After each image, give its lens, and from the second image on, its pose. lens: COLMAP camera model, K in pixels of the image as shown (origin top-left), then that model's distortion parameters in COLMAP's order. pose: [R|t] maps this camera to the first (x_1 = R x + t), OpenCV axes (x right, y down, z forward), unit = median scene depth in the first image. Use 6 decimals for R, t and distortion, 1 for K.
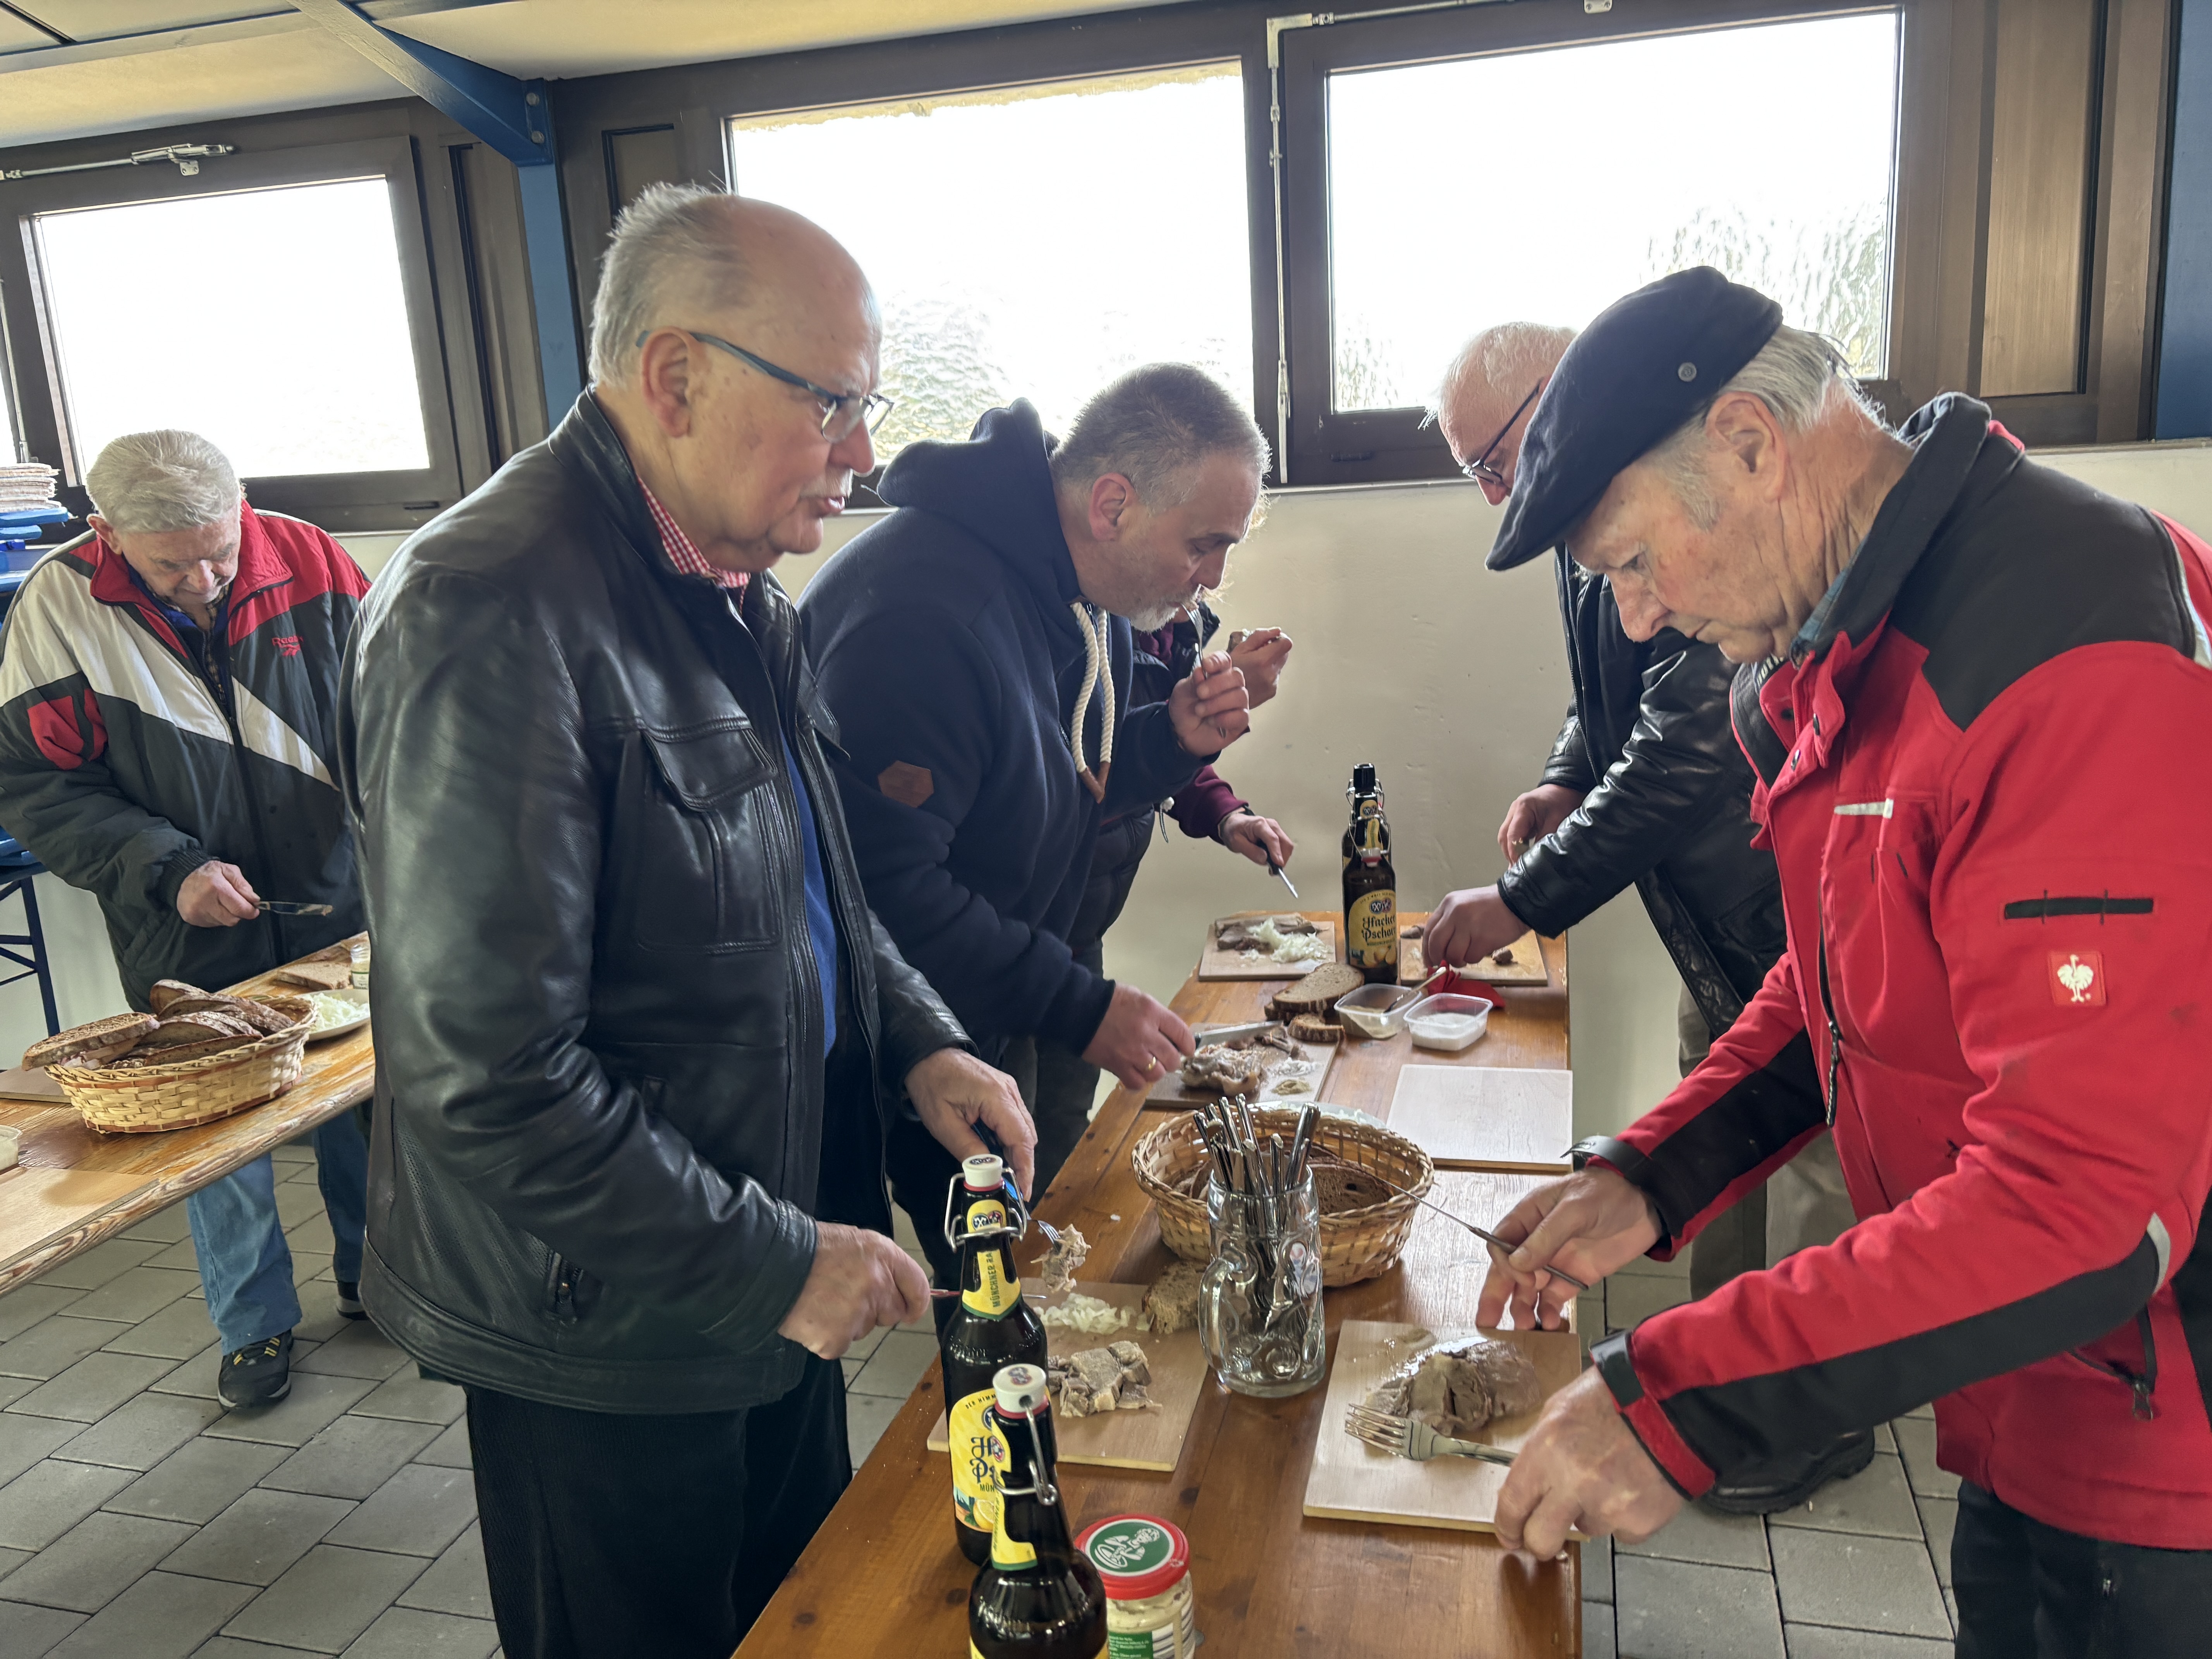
lens RADIAL K [[1663.3, 0, 1111.5], [0, 1663.3, 820.5], [0, 0, 1]] dist [0.041082, -0.052056]
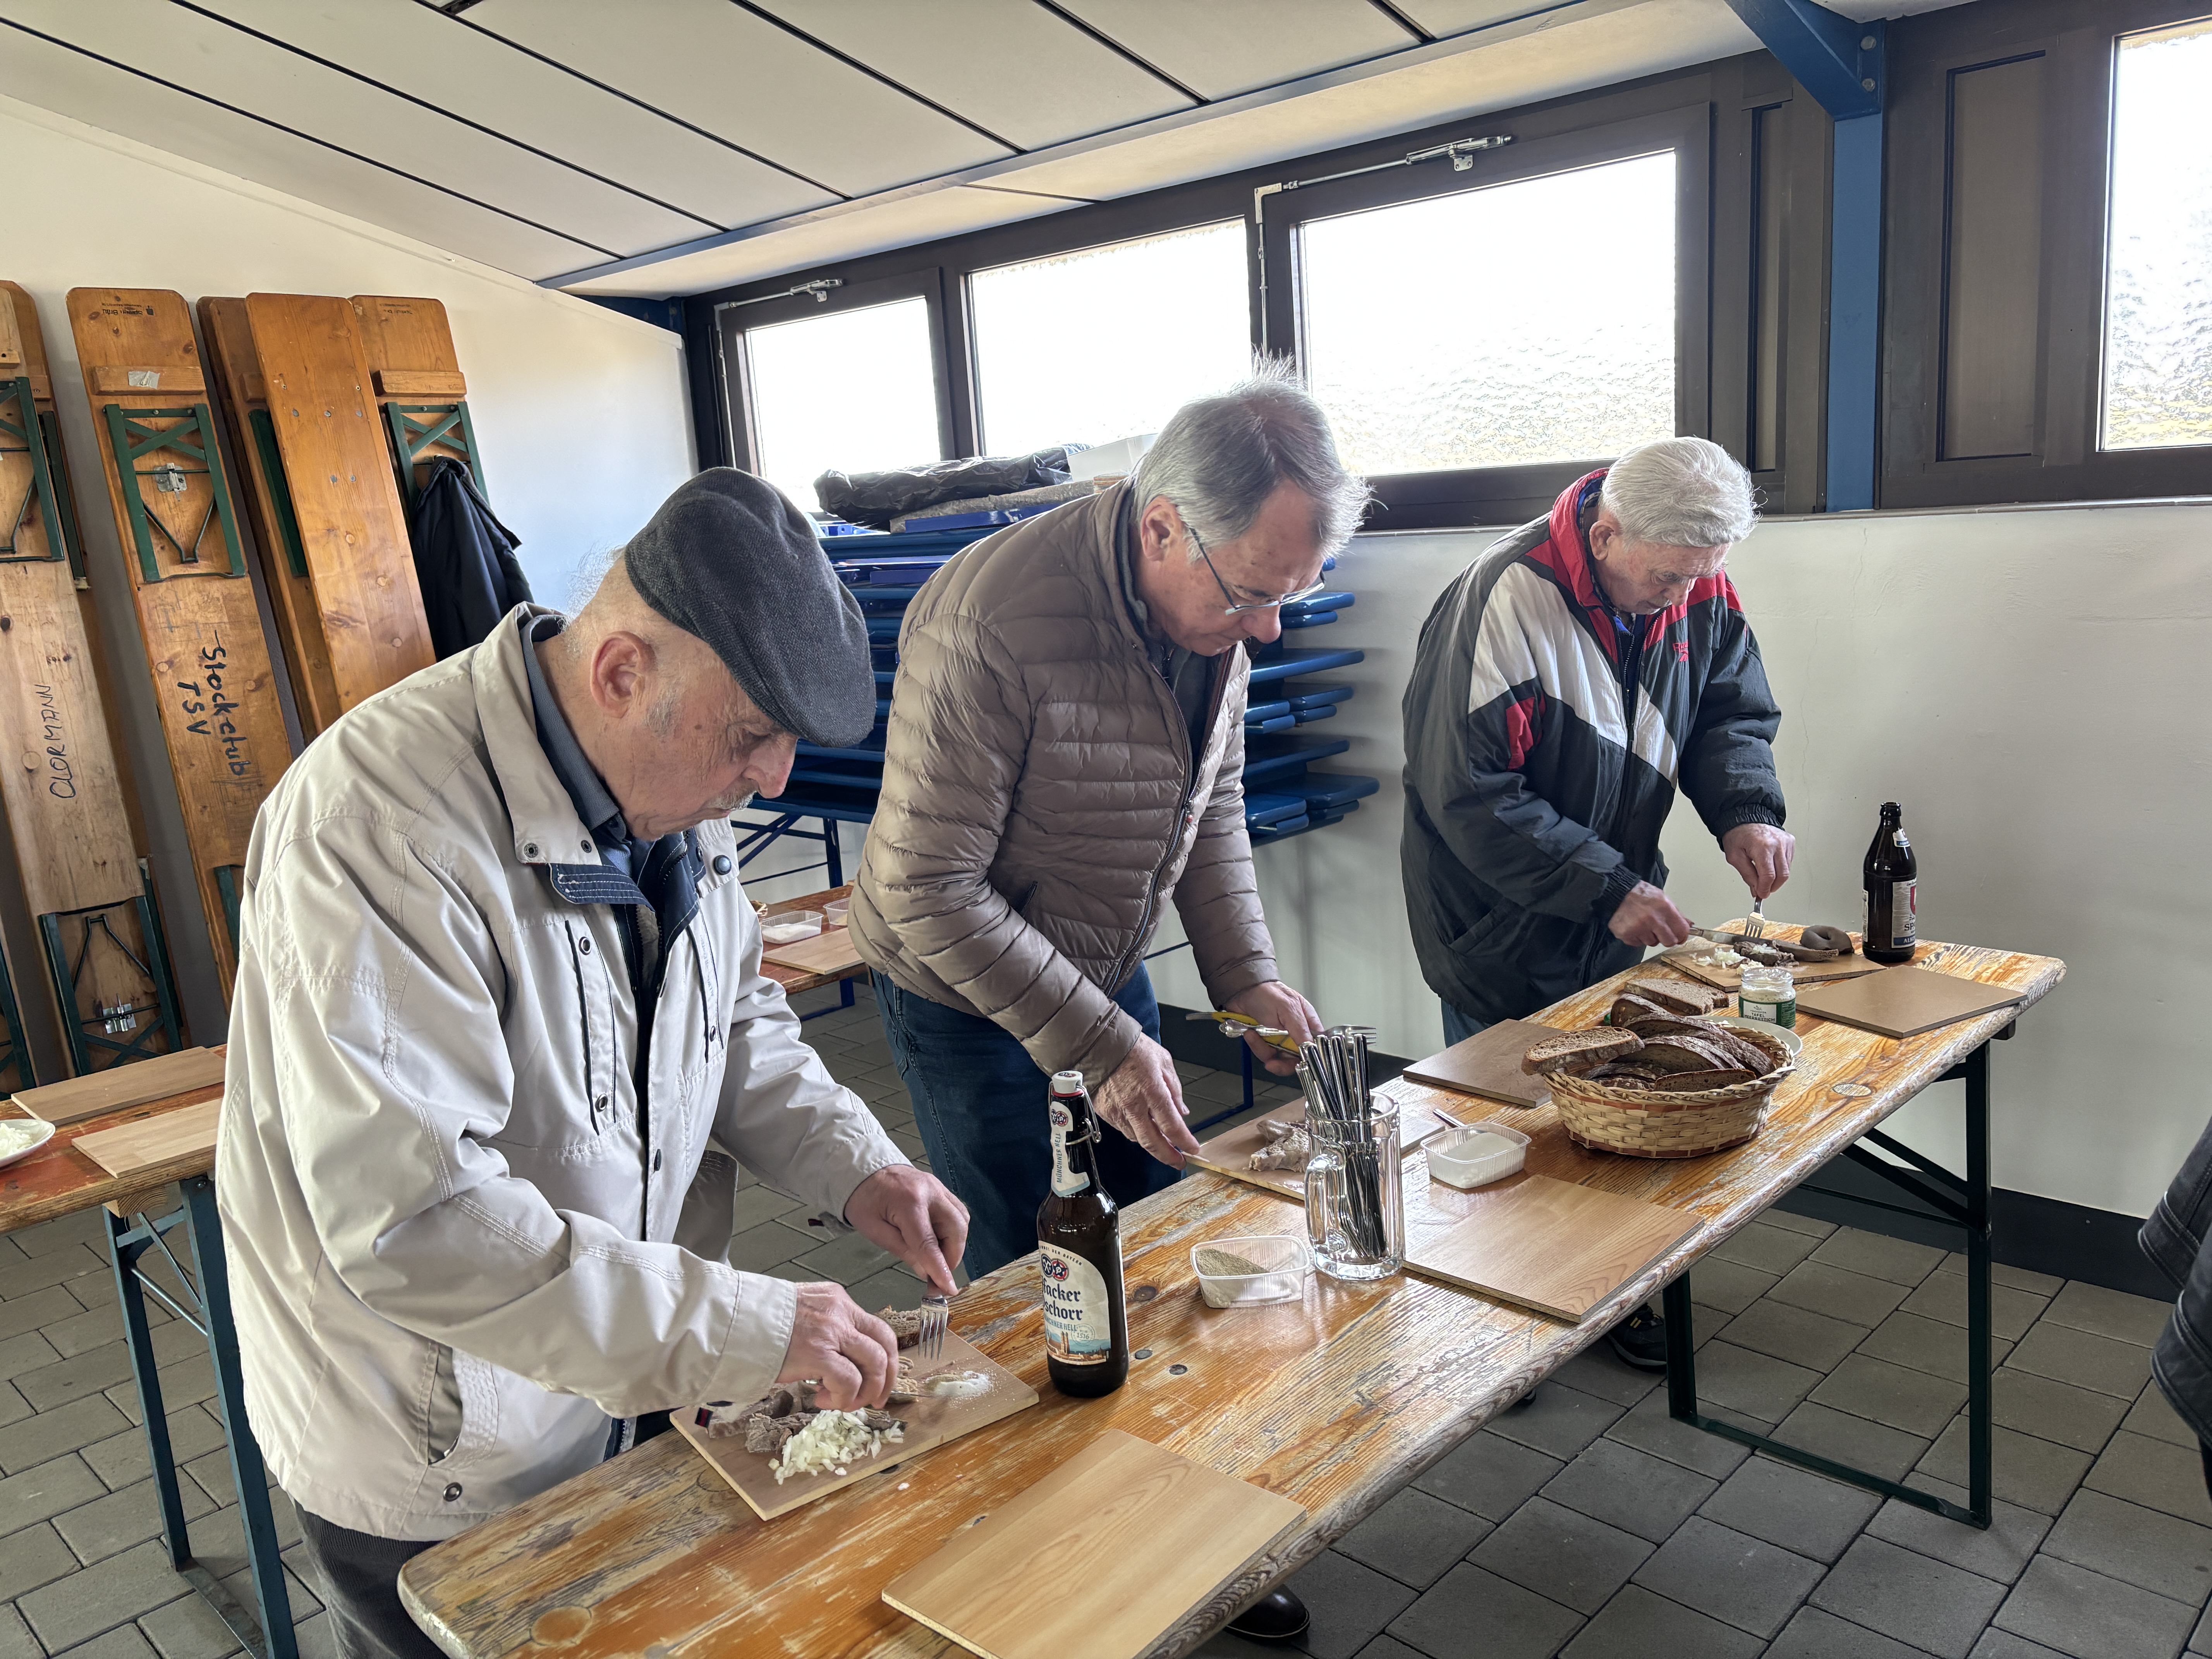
lens RADIAL K [[1663.3, 0, 1089.7], [0, 1663.3, 843.1], [0, 0, 1]] dist [0.041082, -0.052056]
pose [[0.874899, 0.090875, -0.475703, -0.322180], [-0.080592, 0.995861, 0.042020, -0.006071], [0.477552, 0.001575, 0.878602, 0.006467]]
